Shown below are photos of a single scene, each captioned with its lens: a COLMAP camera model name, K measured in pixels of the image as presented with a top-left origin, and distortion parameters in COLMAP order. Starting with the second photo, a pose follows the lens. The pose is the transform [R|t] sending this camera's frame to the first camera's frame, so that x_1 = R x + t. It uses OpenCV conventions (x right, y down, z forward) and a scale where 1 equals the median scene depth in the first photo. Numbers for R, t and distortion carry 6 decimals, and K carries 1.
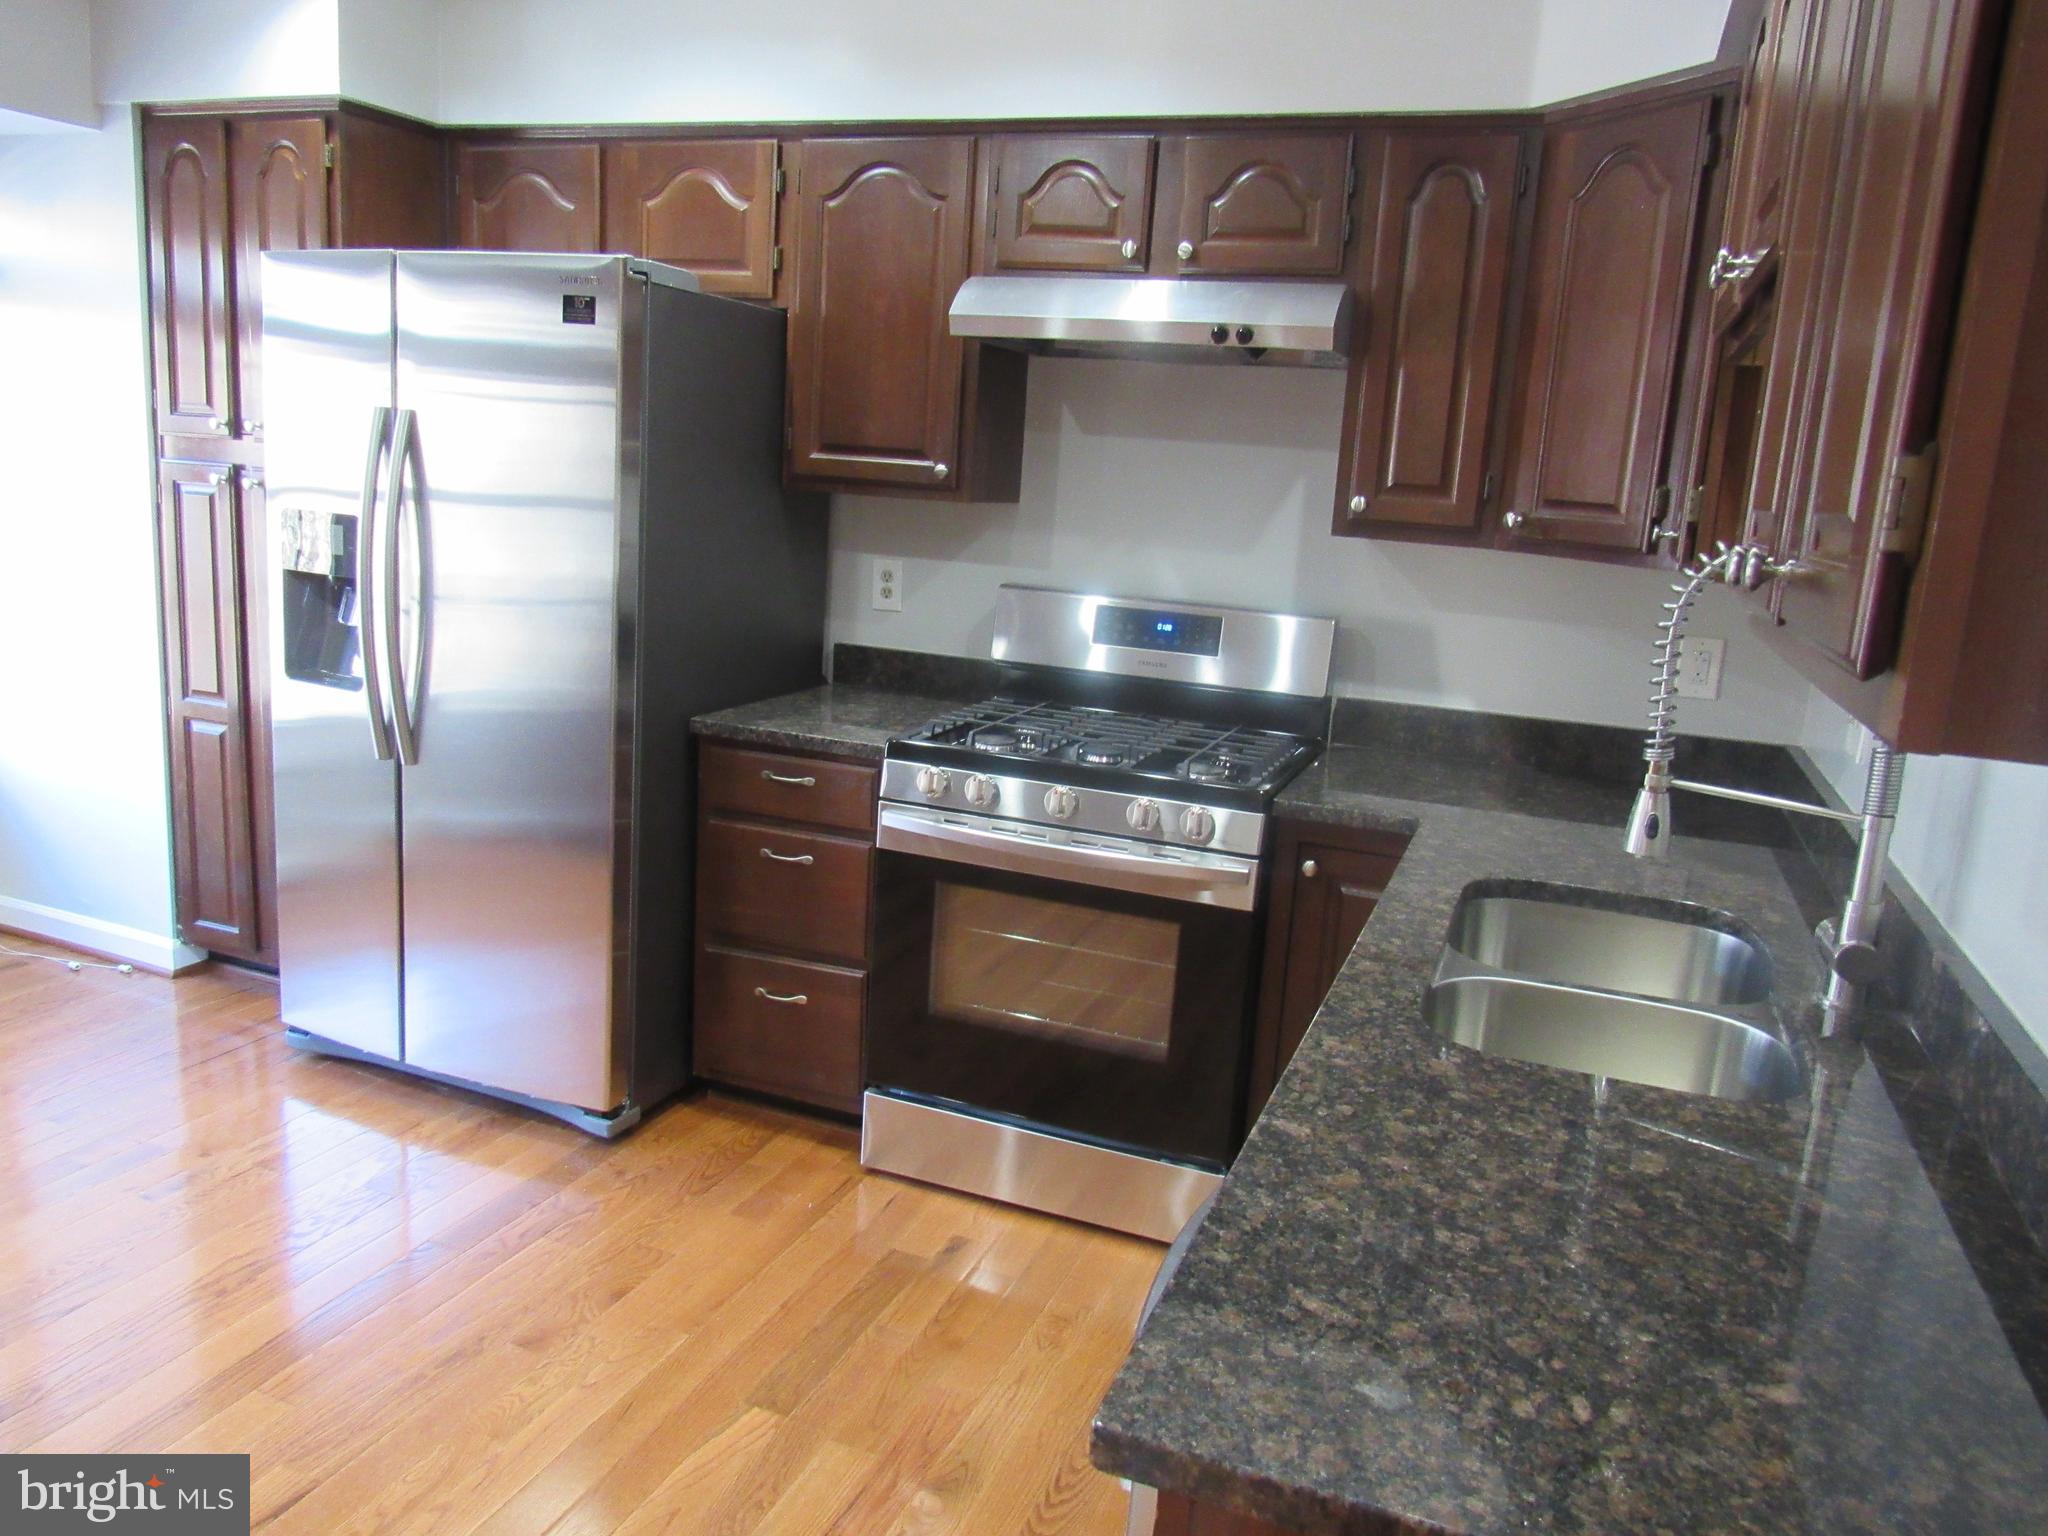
lens RADIAL K [[1467.6, 0, 1020.9], [0, 1467.6, 765.5], [0, 0, 1]] dist [-0.029187, 0.002582]
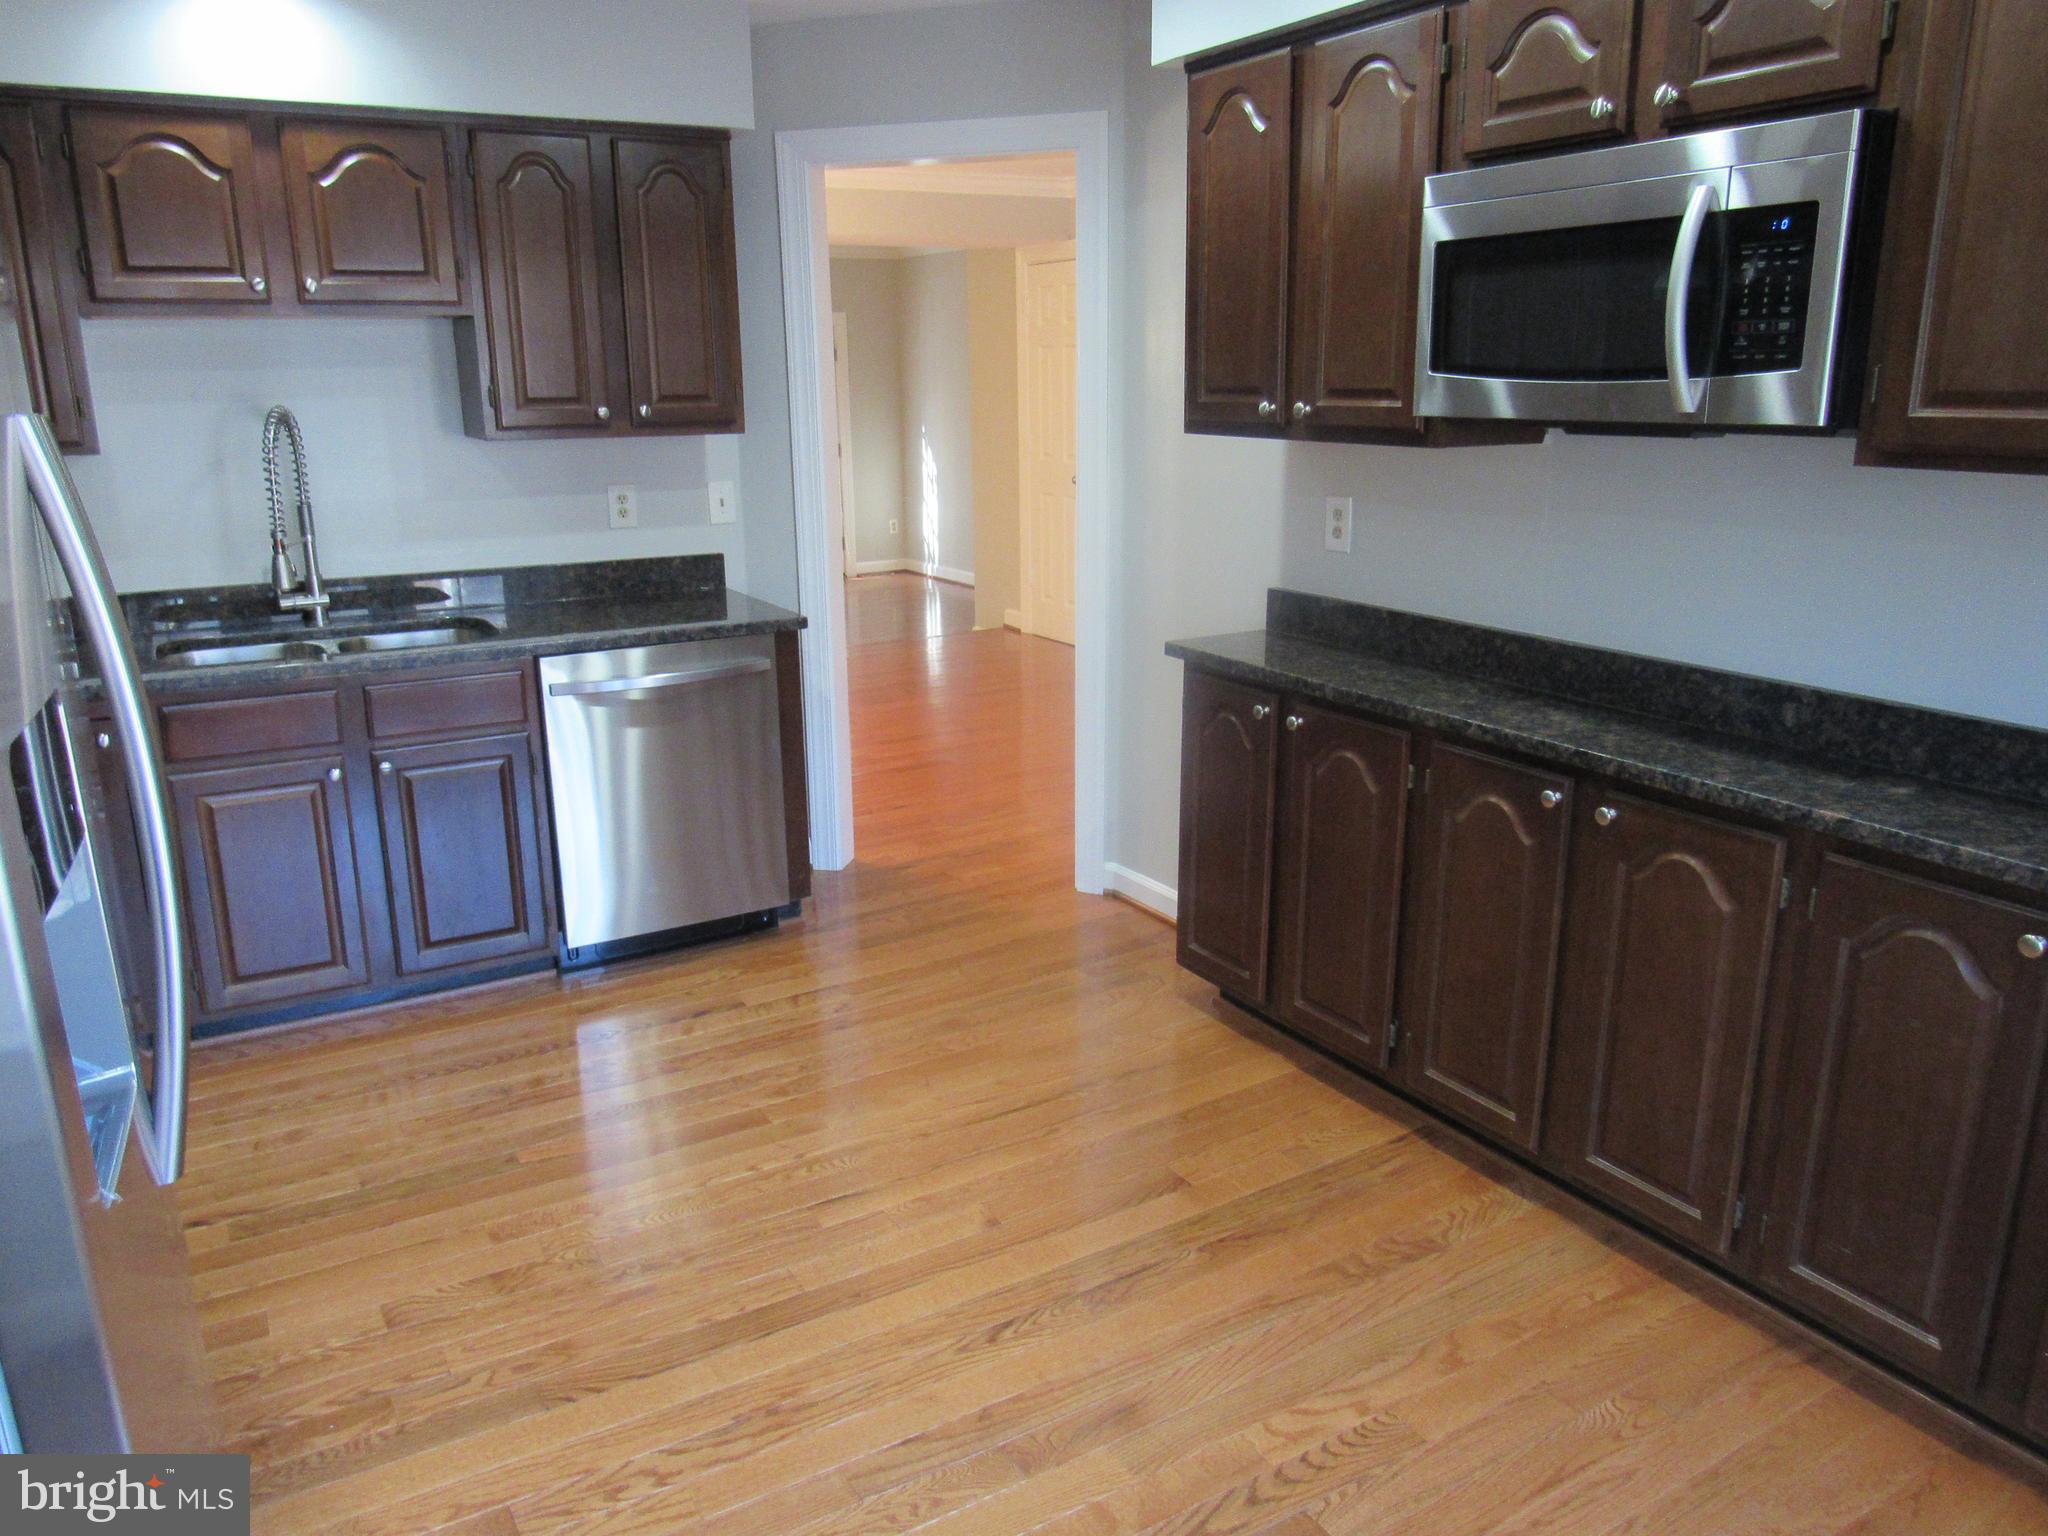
lens RADIAL K [[1467.6, 0, 1030.8], [0, 1467.6, 763.2], [0, 0, 1]] dist [-0.029187, 0.002582]
pose [[-0.776999, -0.215739, 0.591378, -0.895577], [0.087069, 0.893579, 0.440382, -0.297541], [-0.623451, 0.393667, -0.675526, 1.071594]]
